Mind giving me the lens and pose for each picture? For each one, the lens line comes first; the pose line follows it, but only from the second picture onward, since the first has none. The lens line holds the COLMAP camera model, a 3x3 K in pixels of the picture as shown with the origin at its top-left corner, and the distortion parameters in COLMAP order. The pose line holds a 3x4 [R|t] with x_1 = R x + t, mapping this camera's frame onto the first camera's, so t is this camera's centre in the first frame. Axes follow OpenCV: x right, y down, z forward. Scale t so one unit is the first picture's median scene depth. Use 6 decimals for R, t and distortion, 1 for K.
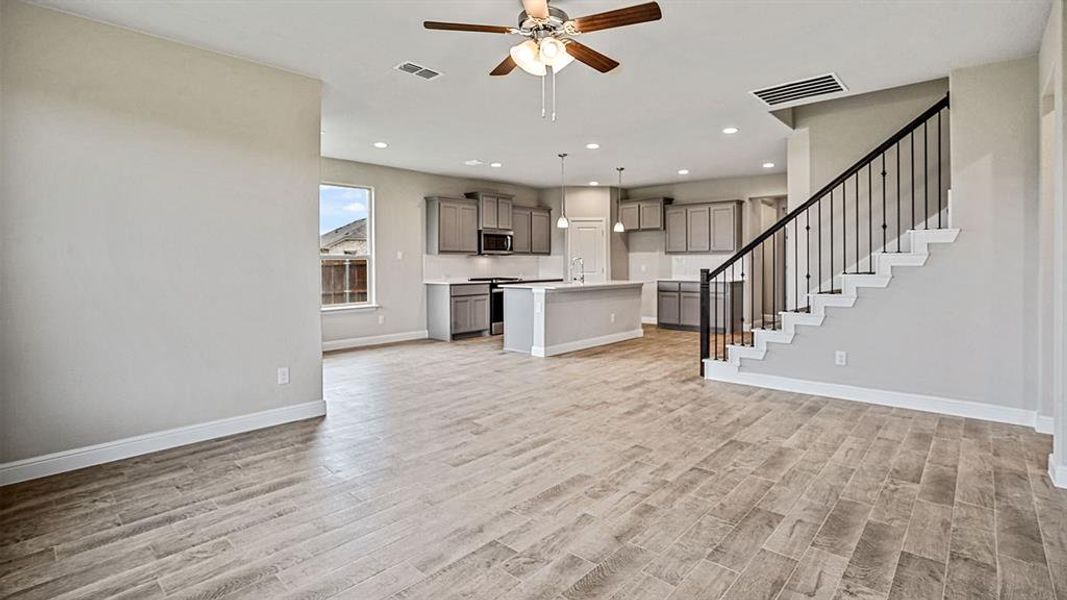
lens RADIAL K [[505.7, 0, 538.4], [0, 505.7, 254.3], [0, 0, 1]] dist [-0.002128, 0.000422]
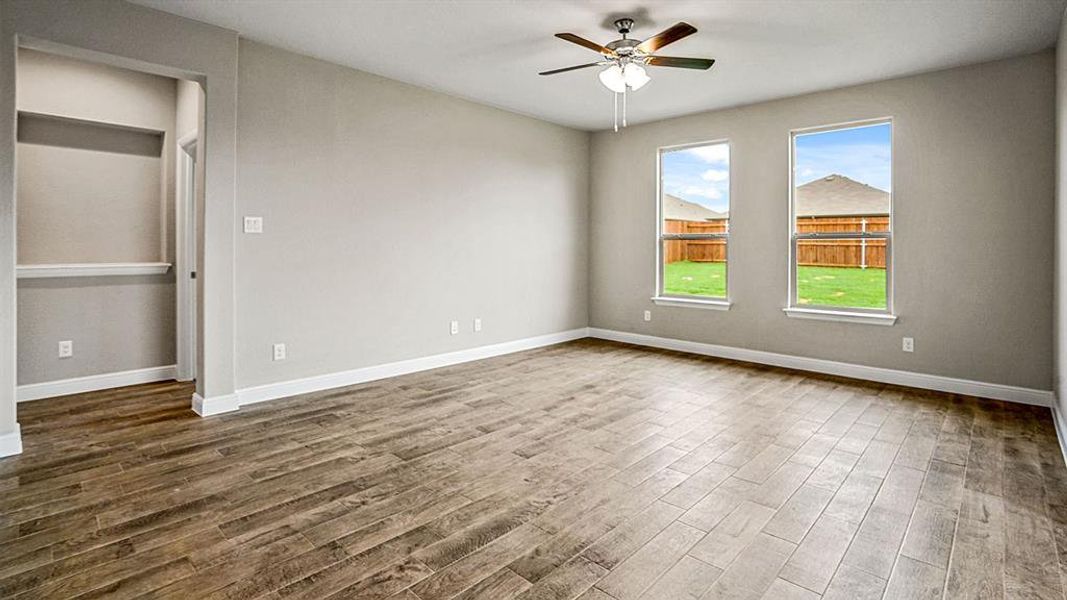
lens RADIAL K [[505.7, 0, 538.4], [0, 505.7, 254.3], [0, 0, 1]] dist [-0.002128, 0.000422]
pose [[-0.999765, -0.002755, 0.021489, 0.167239], [-0.002904, 0.999972, -0.006895, 0.045939], [-0.021470, -0.006955, -0.999745, 1.936394]]
